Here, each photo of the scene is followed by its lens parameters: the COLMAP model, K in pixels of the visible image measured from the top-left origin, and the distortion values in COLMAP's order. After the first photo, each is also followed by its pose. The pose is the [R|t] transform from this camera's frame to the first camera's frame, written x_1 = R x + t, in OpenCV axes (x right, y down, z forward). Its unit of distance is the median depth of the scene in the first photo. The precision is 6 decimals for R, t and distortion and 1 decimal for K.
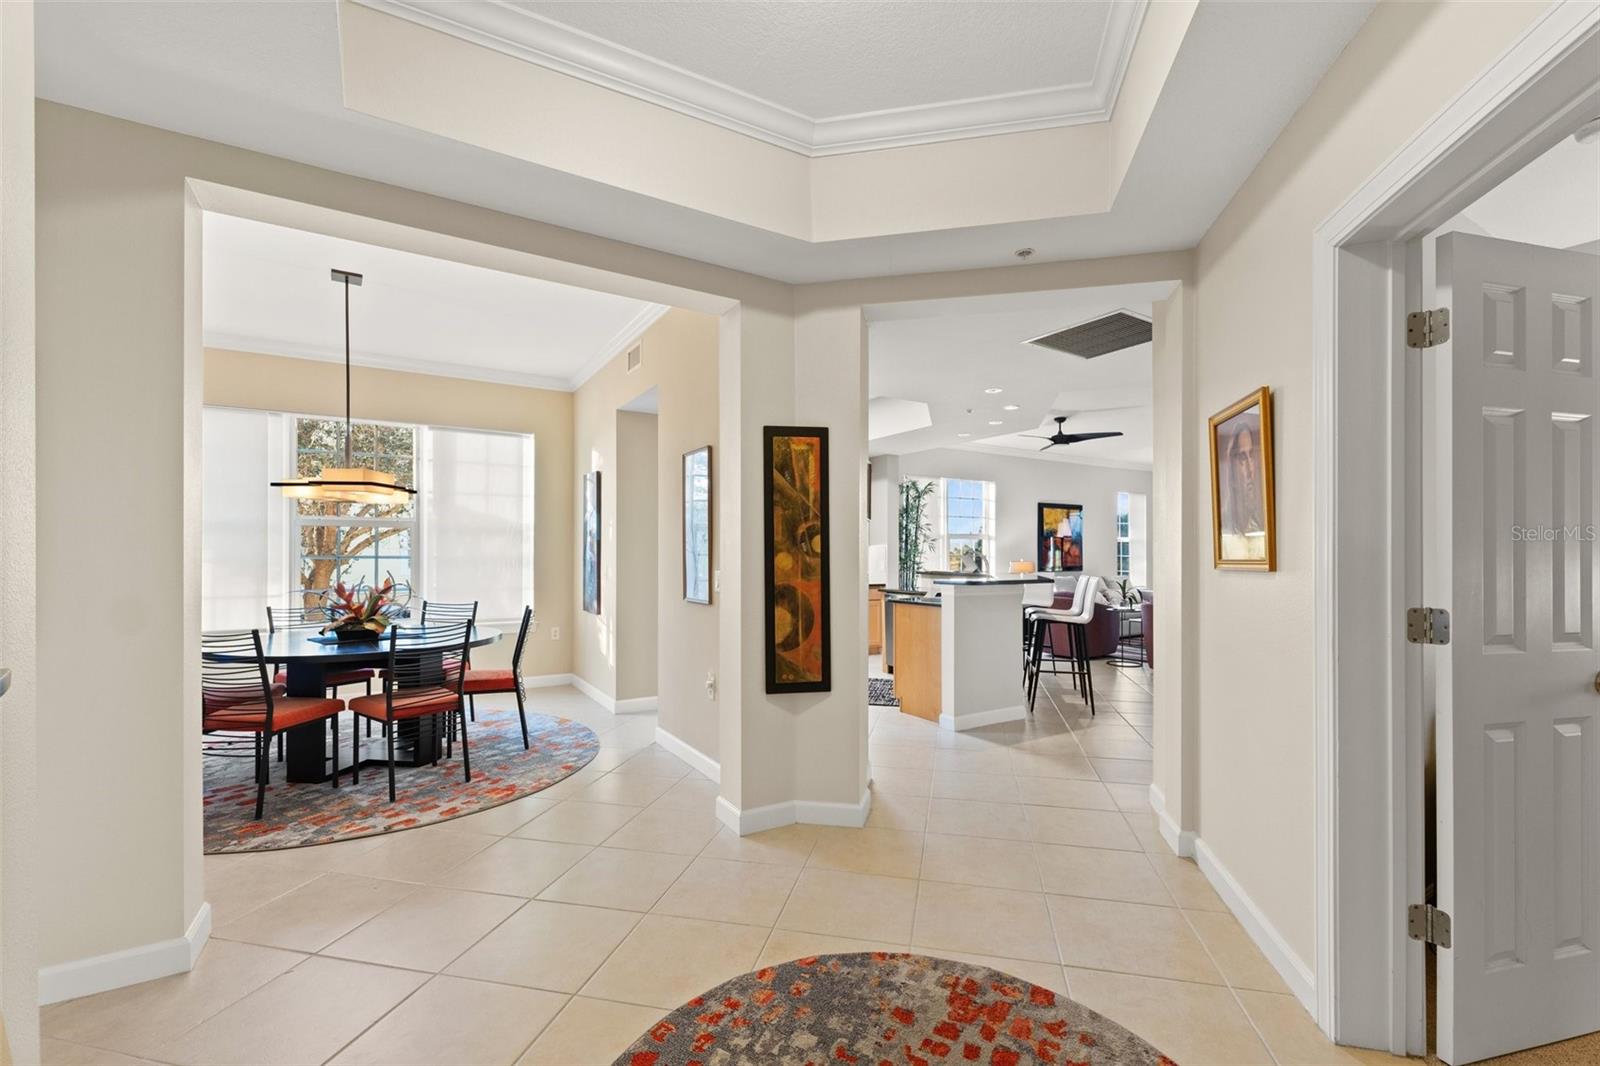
lens RADIAL K [[676.6, 0, 803.1], [0, 676.6, 550.4], [0, 0, 1]] dist [0.003503, 0.000148]
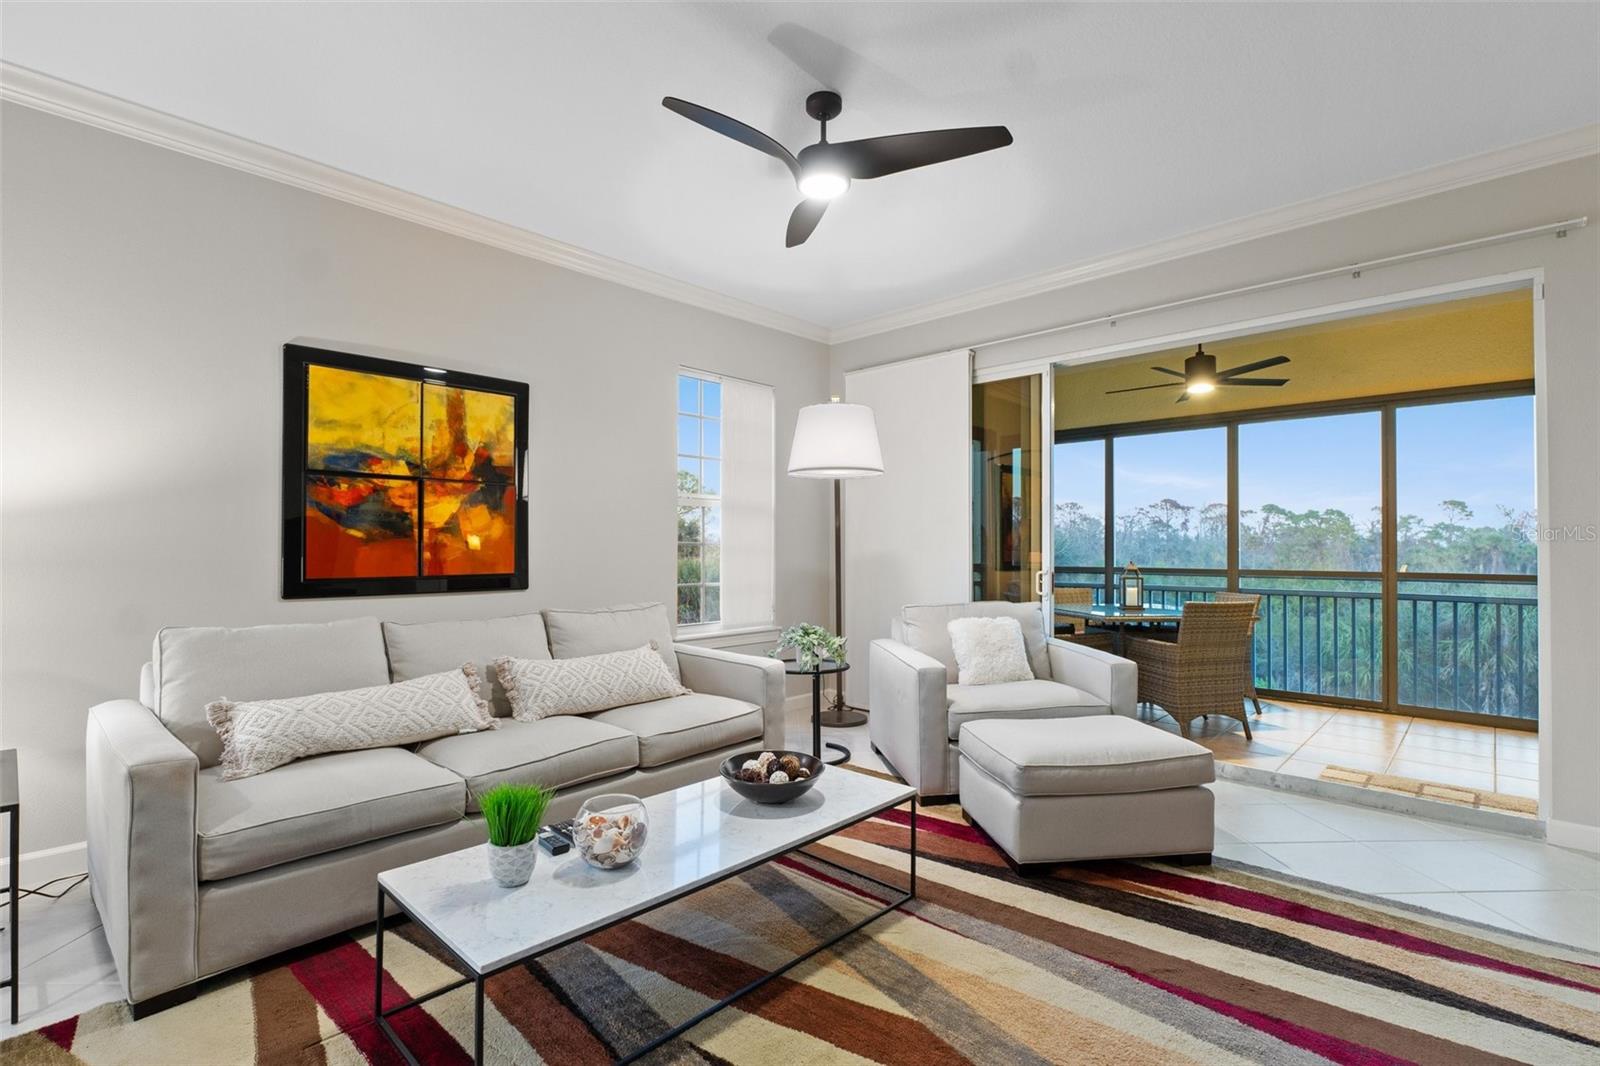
lens RADIAL K [[734.3, 0, 802.2], [0, 734.3, 543.3], [0, 0, 1]] dist [-0.006590, -0.000157]
pose [[0.967063, 0.003128, 0.254519, 0.570851], [-0.002693, 0.999994, -0.002059, 0.010877], [-0.254524, 0.001306, 0.967066, 0.803816]]
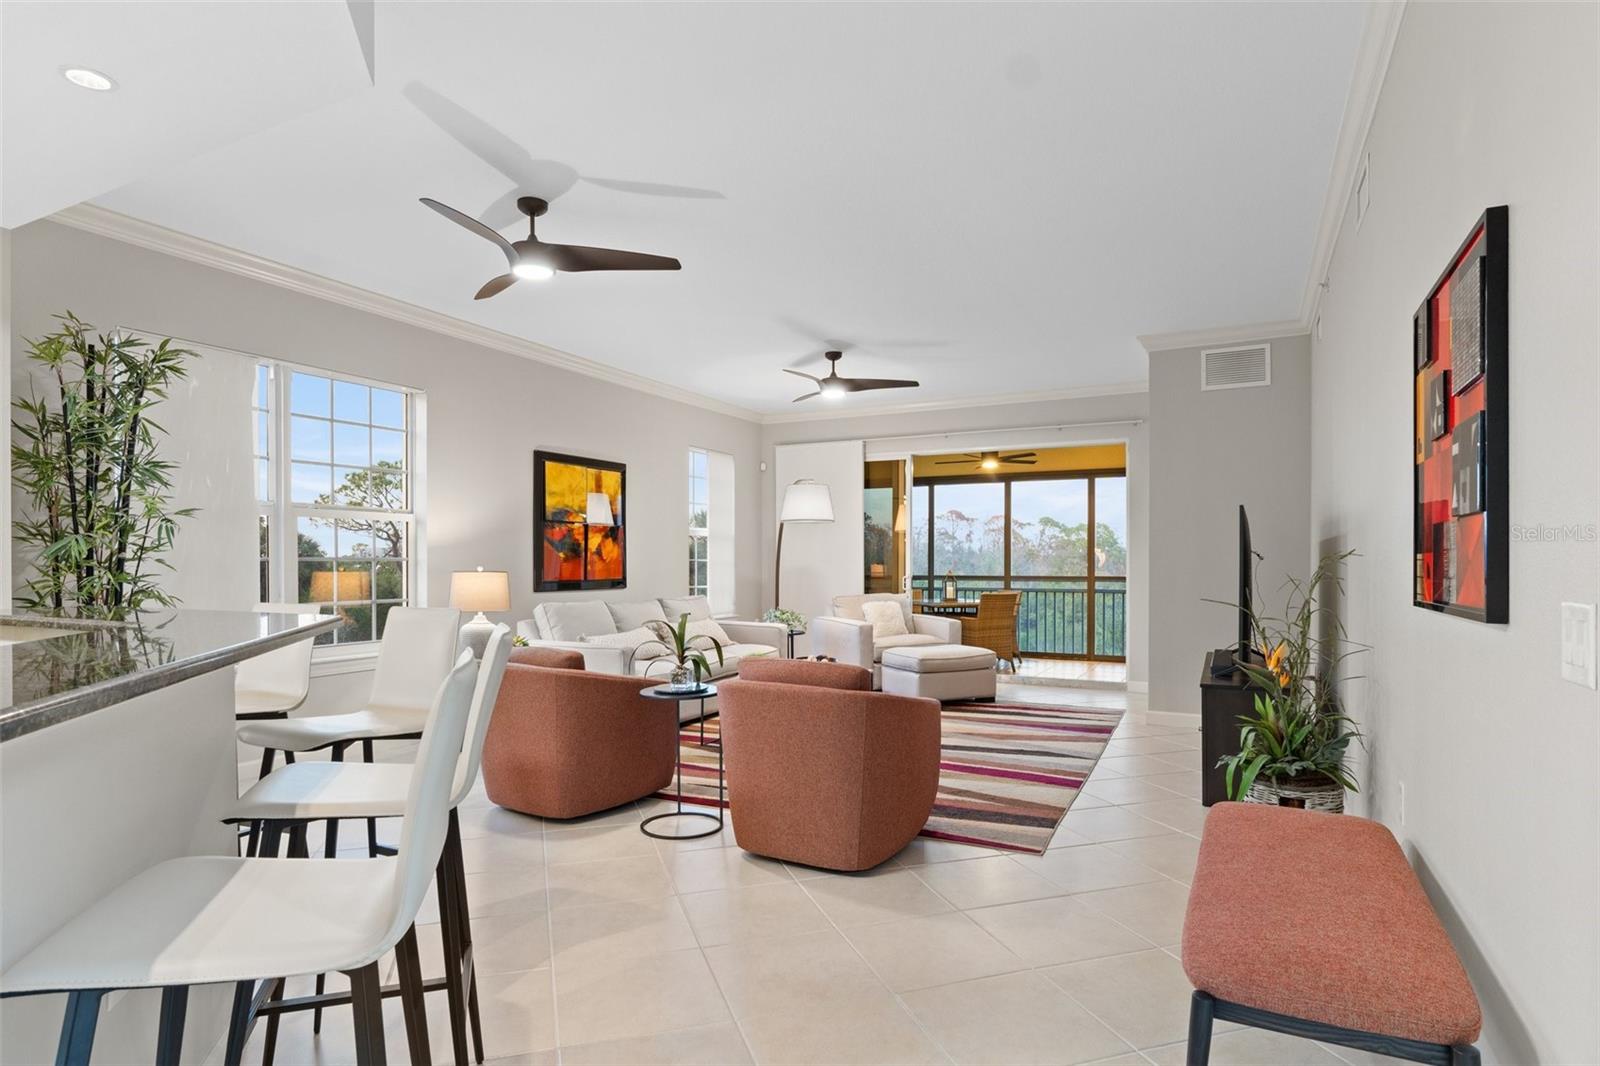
lens RADIAL K [[851.9, 0, 803.2], [0, 851.9, 567.4], [0, 0, 1]] dist [-0.004610, -0.001696]
pose [[0.854201, -0.004289, 0.519925, 0.234985], [-0.001848, 0.999935, 0.011284, 0.007505], [-0.519940, -0.010600, 0.854137, 0.457725]]
